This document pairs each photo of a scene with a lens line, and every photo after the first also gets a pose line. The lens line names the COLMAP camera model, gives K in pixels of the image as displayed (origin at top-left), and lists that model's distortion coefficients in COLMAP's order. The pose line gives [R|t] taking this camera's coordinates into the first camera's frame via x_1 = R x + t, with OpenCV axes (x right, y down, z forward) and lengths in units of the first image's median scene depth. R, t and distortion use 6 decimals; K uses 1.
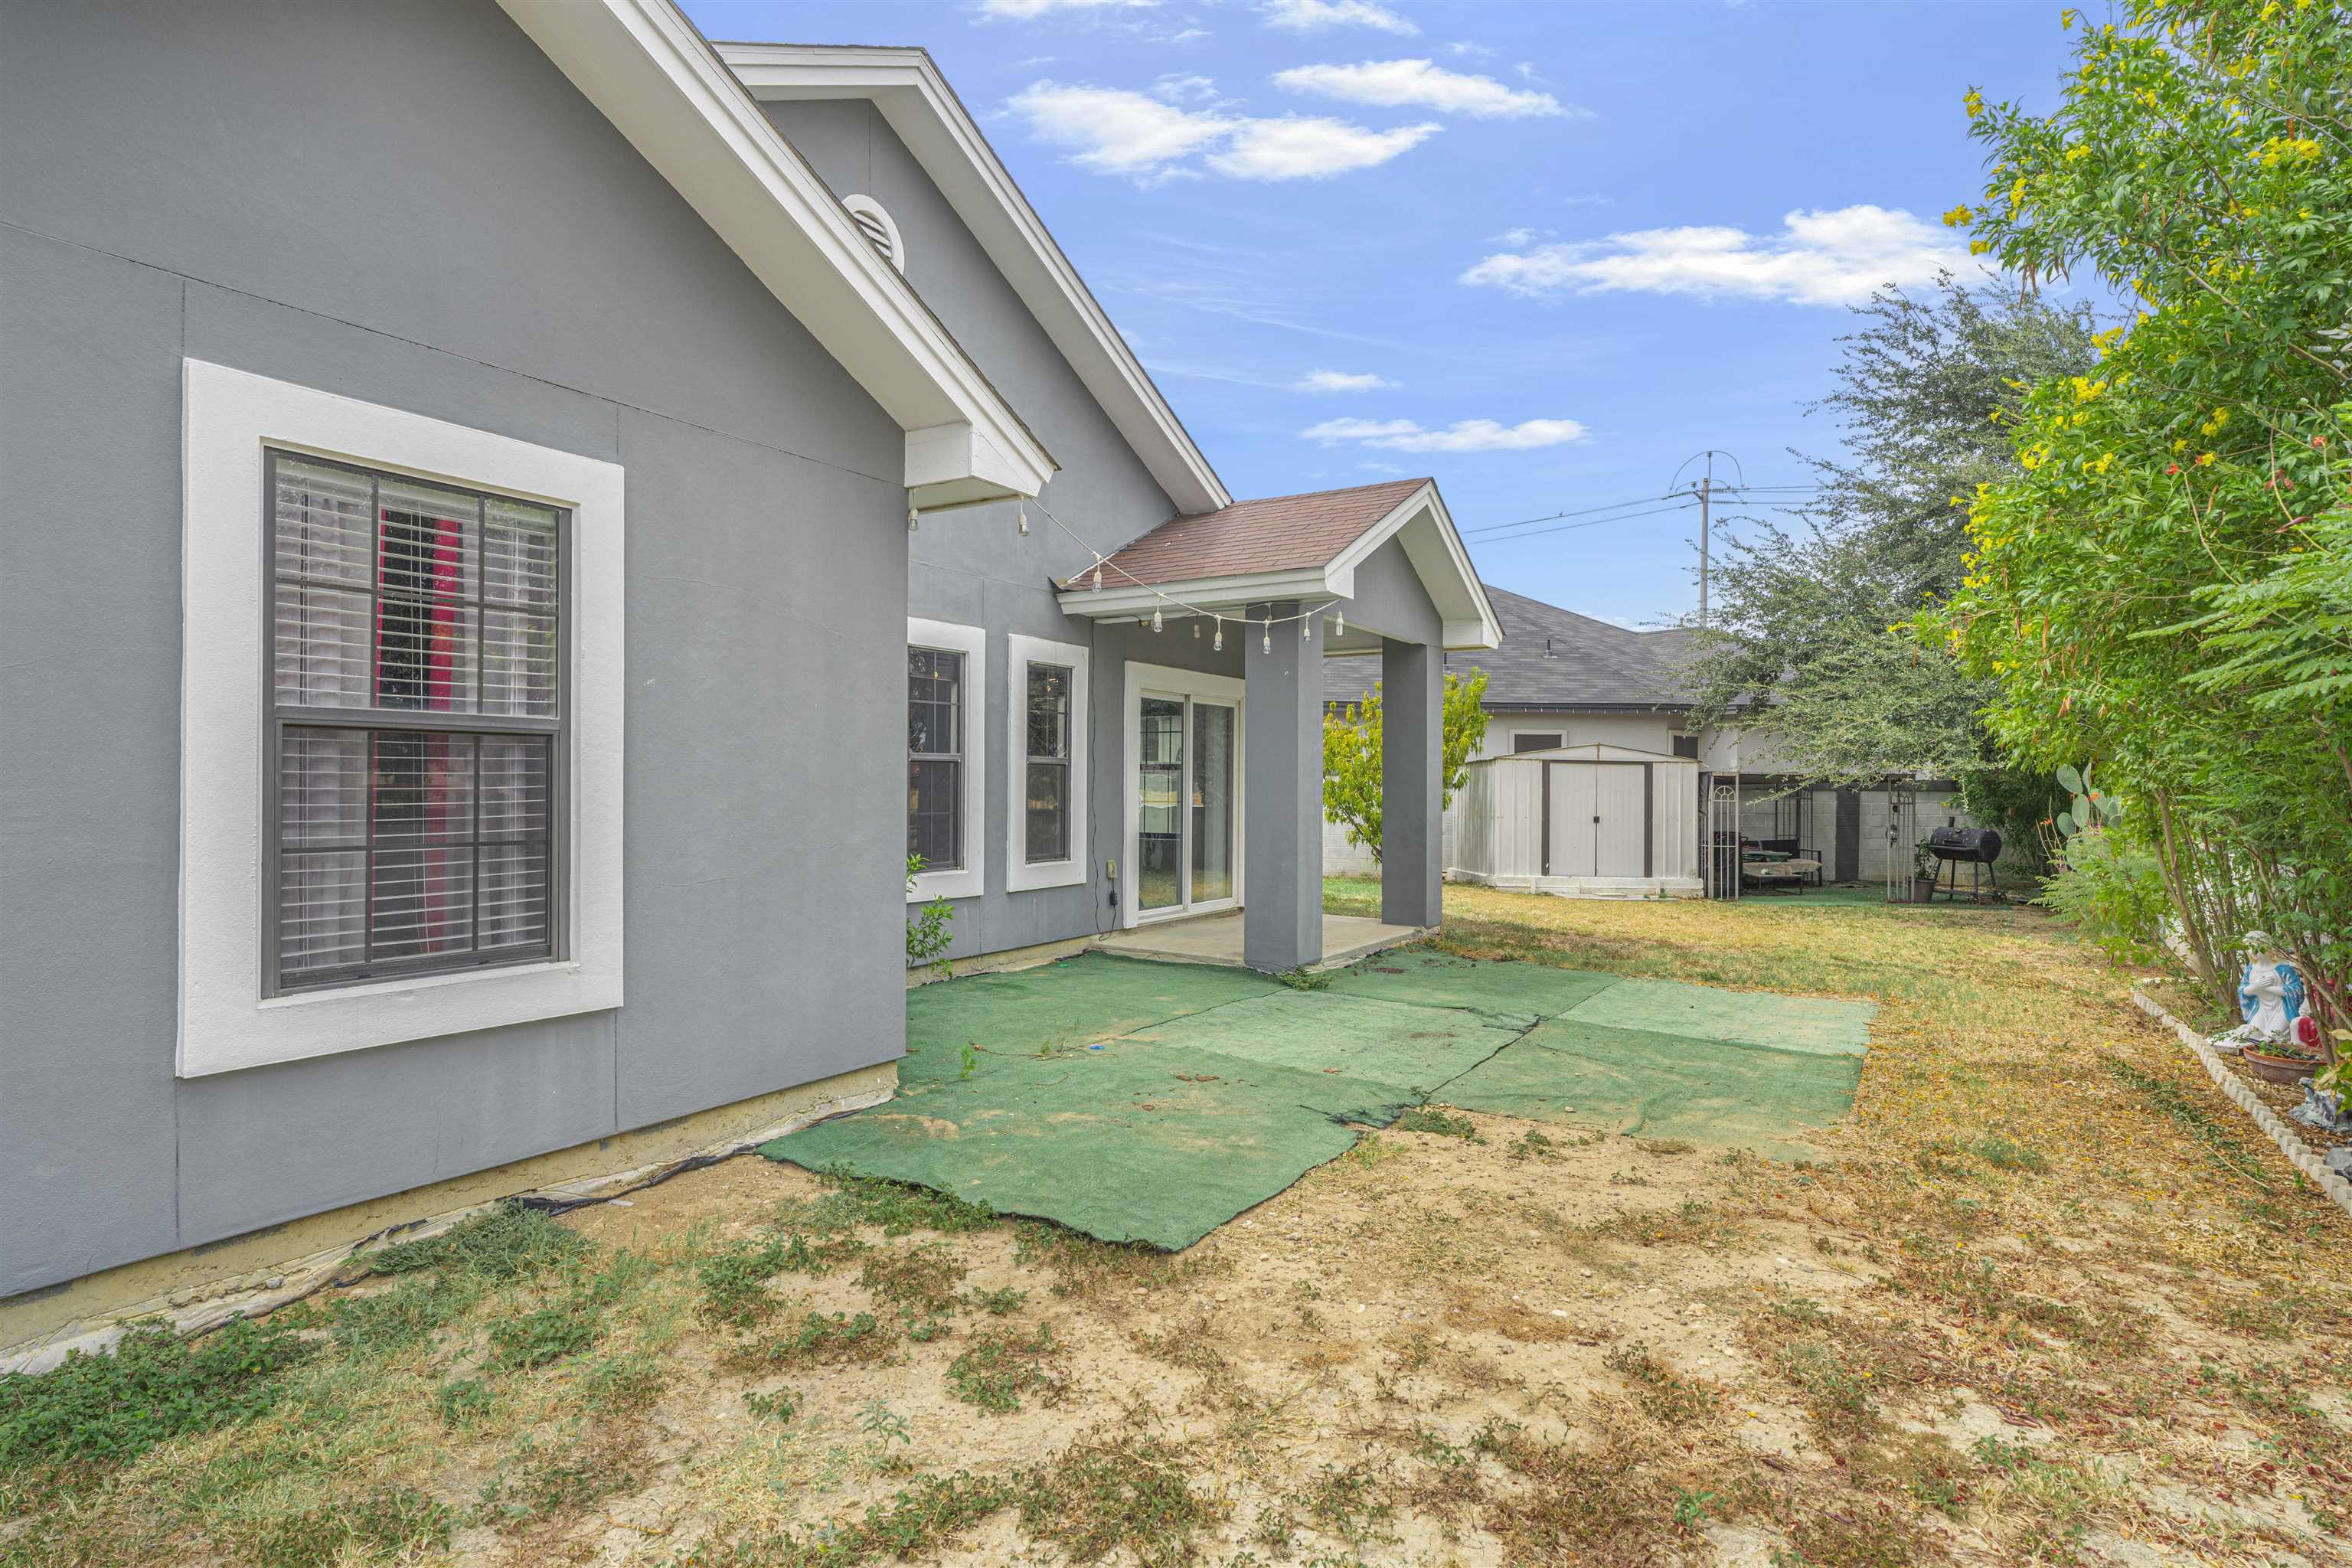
lens RADIAL K [[1186.6, 0, 1166.7], [0, 1186.6, 778.2], [0, 0, 1]] dist [0.001761, -0.000518]
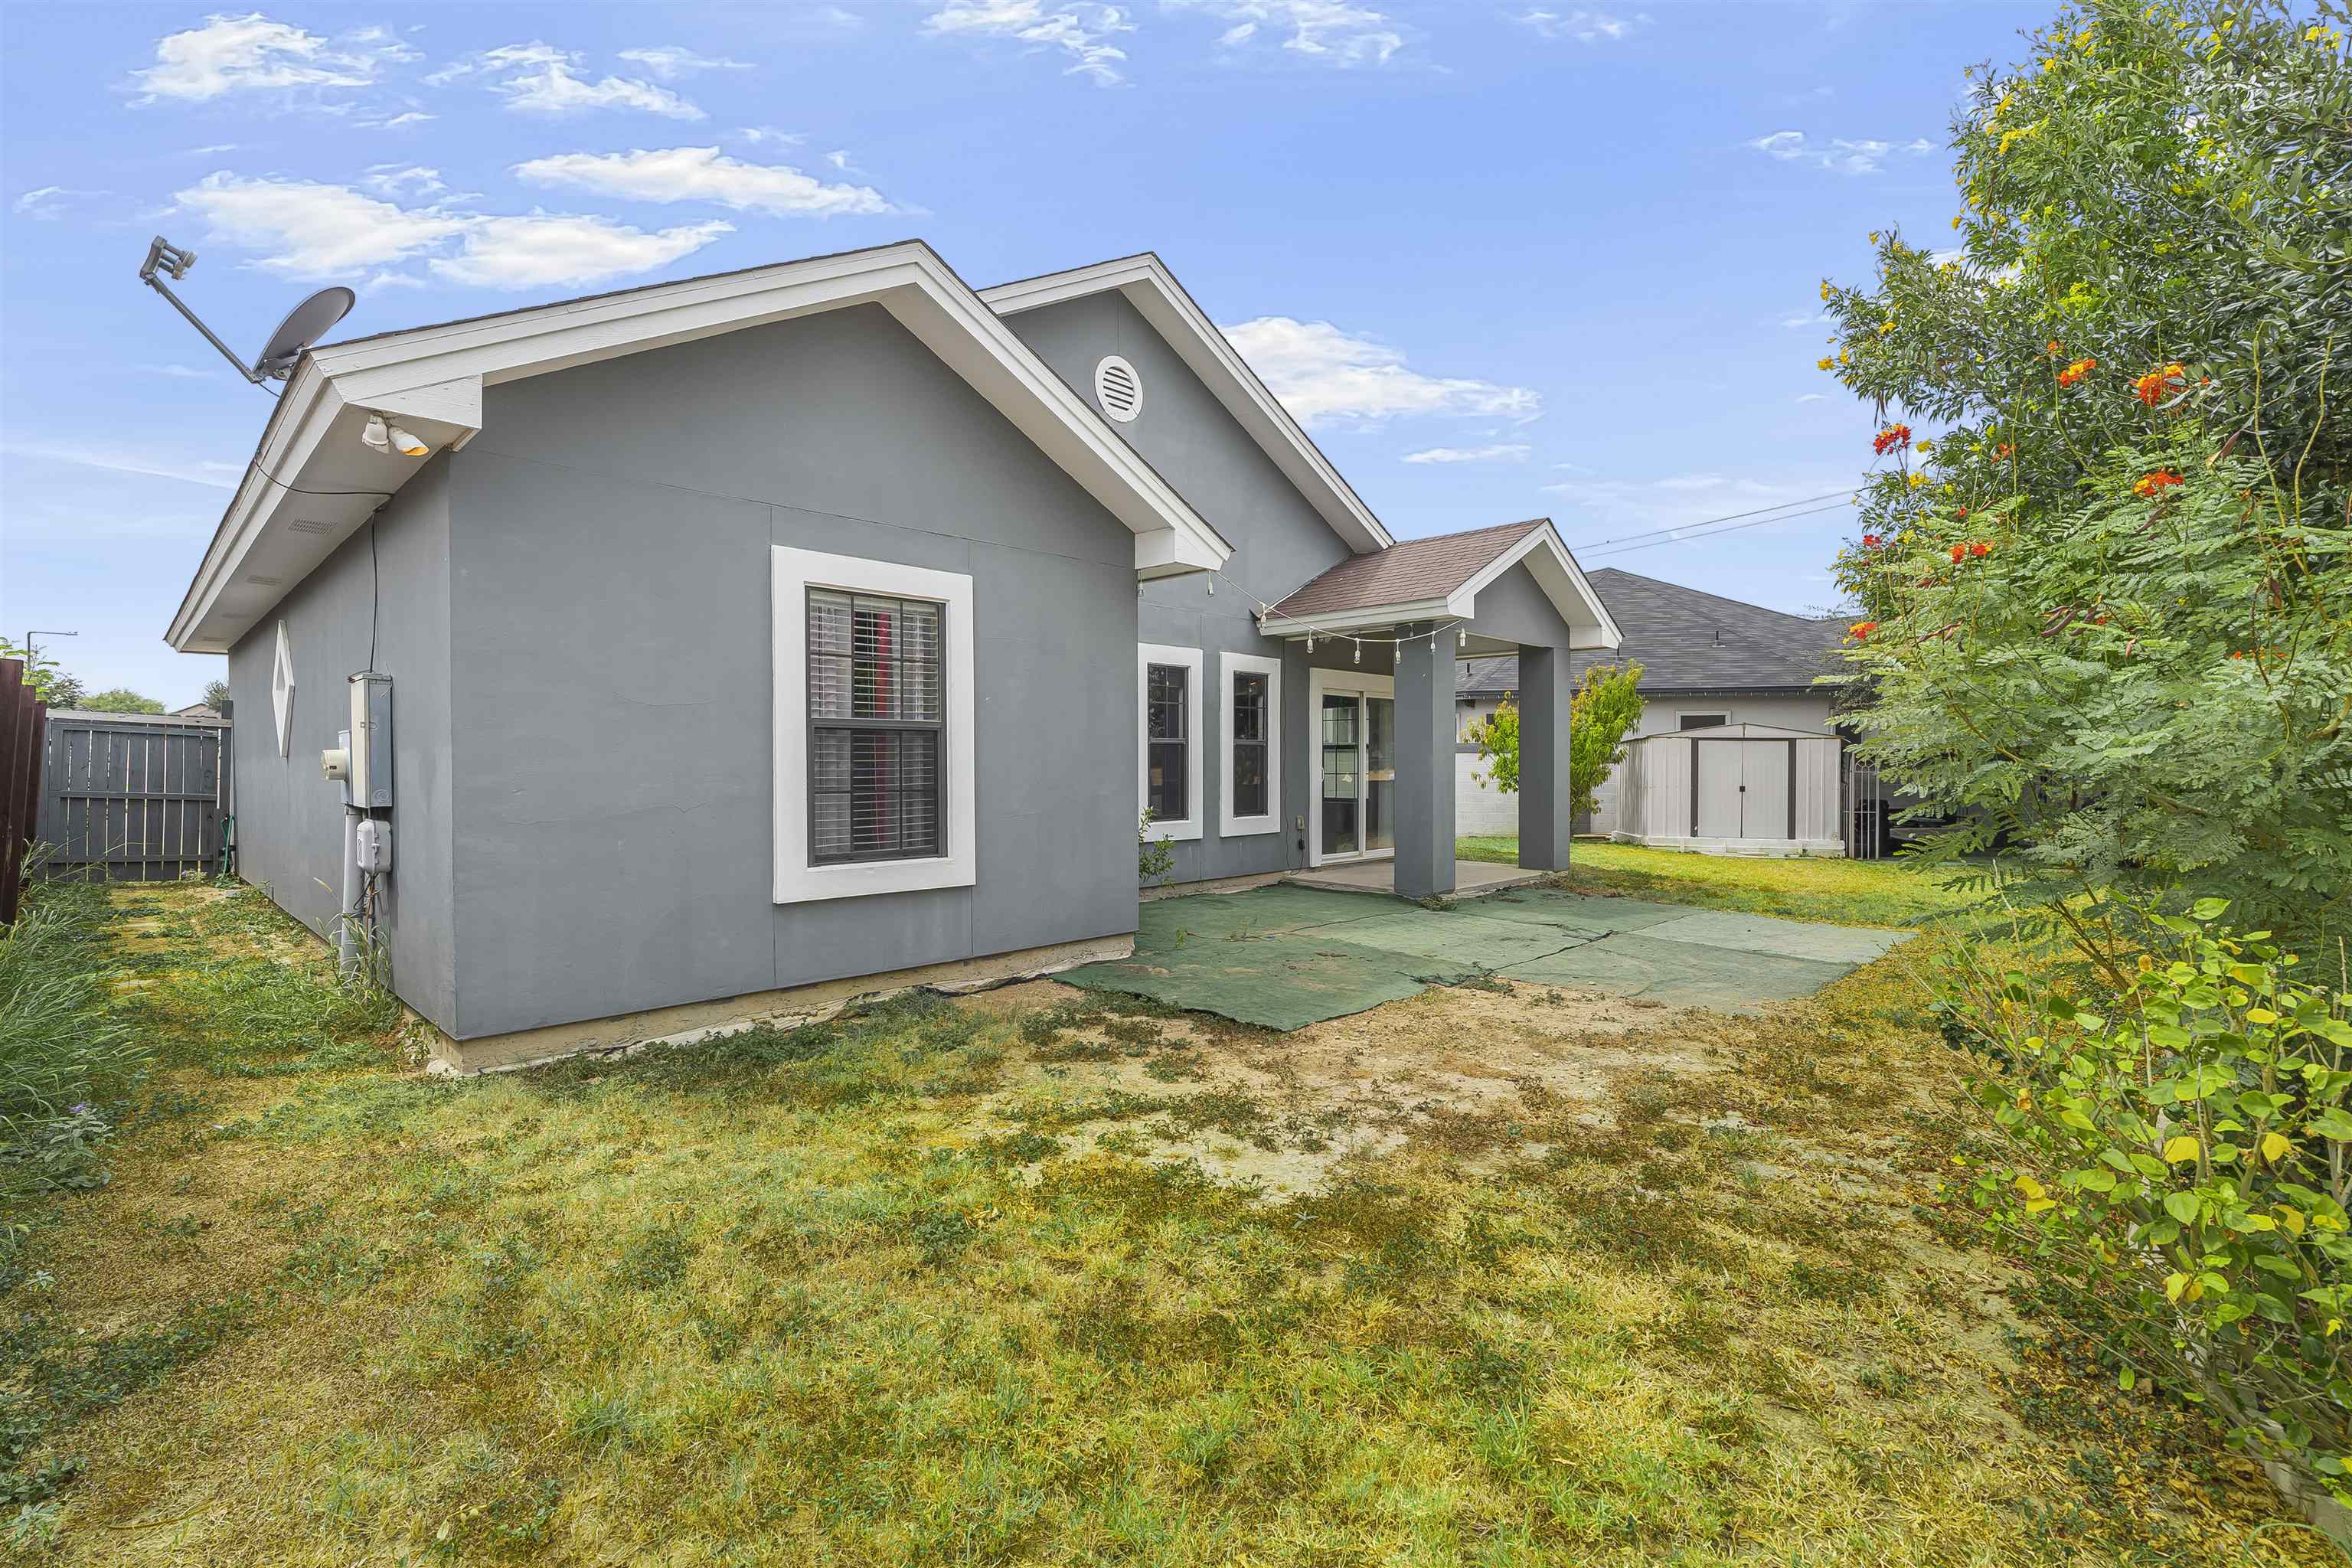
lens RADIAL K [[1077.0, 0, 1178.7], [0, 1077.0, 772.7], [0, 0, 1]] dist [-0.000008, 0.000009]
pose [[0.976750, -0.005294, -0.214314, 0.173180], [0.007891, 0.999905, 0.011263, 0.010554], [0.214234, -0.012693, 0.976700, -0.475642]]
